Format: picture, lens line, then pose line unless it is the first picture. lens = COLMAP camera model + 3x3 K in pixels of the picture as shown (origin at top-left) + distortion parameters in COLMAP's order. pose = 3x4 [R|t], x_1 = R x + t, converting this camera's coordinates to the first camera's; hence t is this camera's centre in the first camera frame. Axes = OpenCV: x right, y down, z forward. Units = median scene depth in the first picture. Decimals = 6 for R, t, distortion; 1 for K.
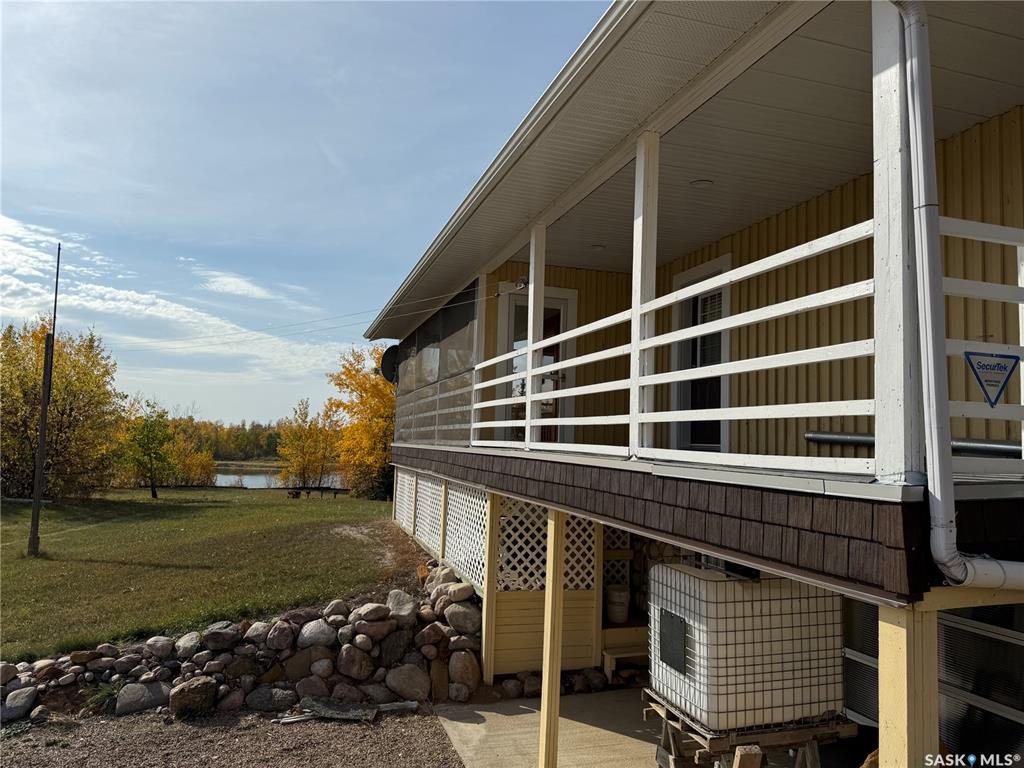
lens RADIAL K [[722.1, 0, 513.1], [0, 722.1, 388.3], [0, 0, 1]] dist [0.115255, -0.184650]
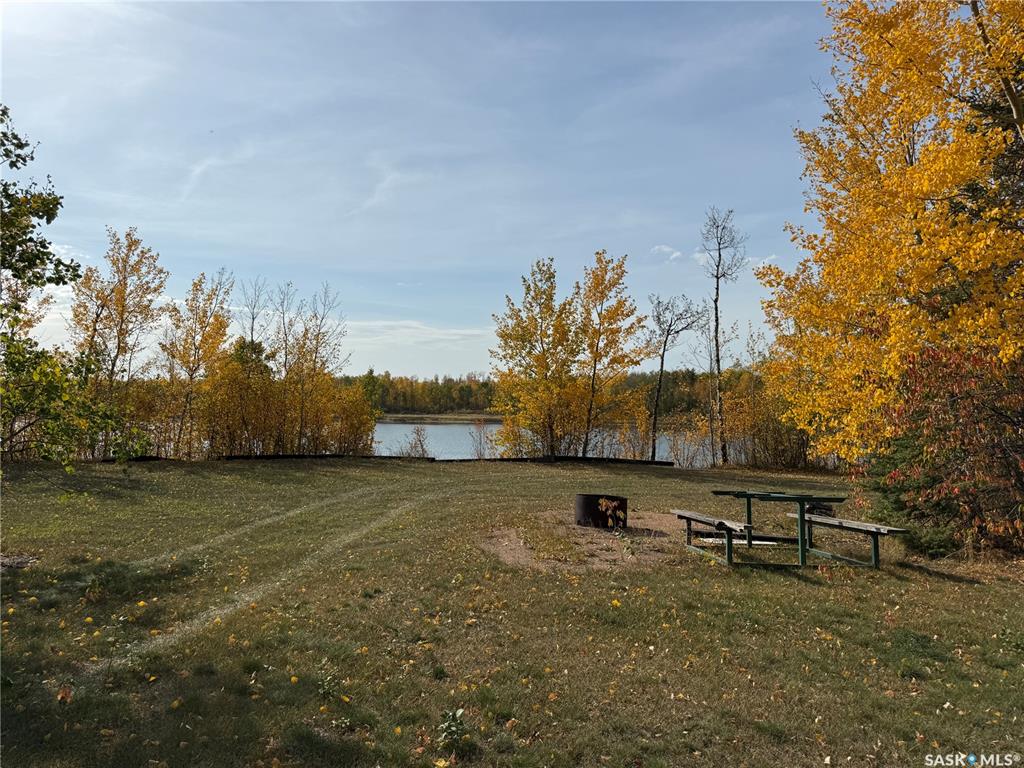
lens RADIAL K [[722.1, 0, 513.1], [0, 722.1, 388.3], [0, 0, 1]] dist [0.115255, -0.184650]
pose [[0.968735, -0.031546, -0.246086, -0.271518], [0.048038, 0.996962, 0.061304, 0.088916], [0.243404, -0.071209, 0.967307, 0.769902]]
